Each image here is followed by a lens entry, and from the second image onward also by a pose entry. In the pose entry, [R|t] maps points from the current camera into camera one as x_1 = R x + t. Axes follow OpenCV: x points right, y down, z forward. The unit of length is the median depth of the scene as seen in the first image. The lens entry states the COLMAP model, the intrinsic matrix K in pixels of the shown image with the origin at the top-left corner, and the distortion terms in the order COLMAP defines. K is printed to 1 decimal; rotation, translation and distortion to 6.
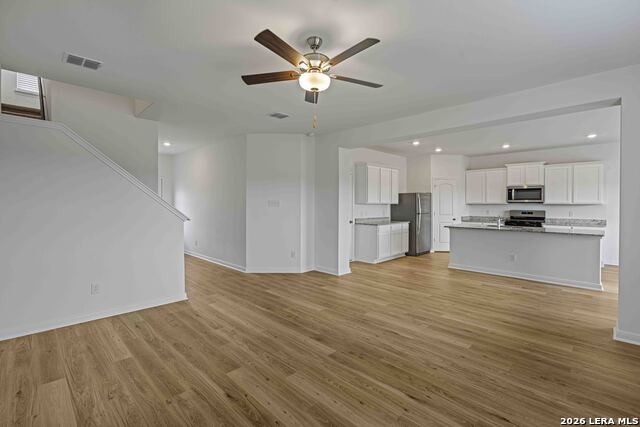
lens RADIAL K [[302.2, 0, 319.5], [0, 302.2, 209.5], [0, 0, 1]] dist [-0.002195, -0.000337]
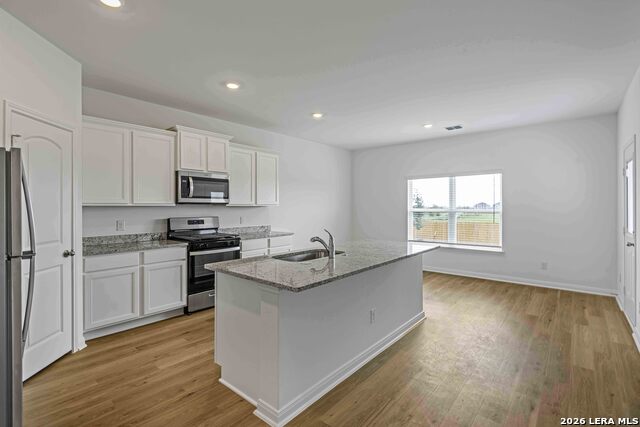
lens RADIAL K [[302.2, 0, 319.4], [0, 302.2, 208.5], [0, 0, 1]] dist [-0.002195, -0.000337]
pose [[-0.084695, -0.011605, 0.996339, 0.107723], [0.015547, 0.999795, 0.012967, -0.016960], [-0.996286, 0.016589, -0.084497, 0.810827]]
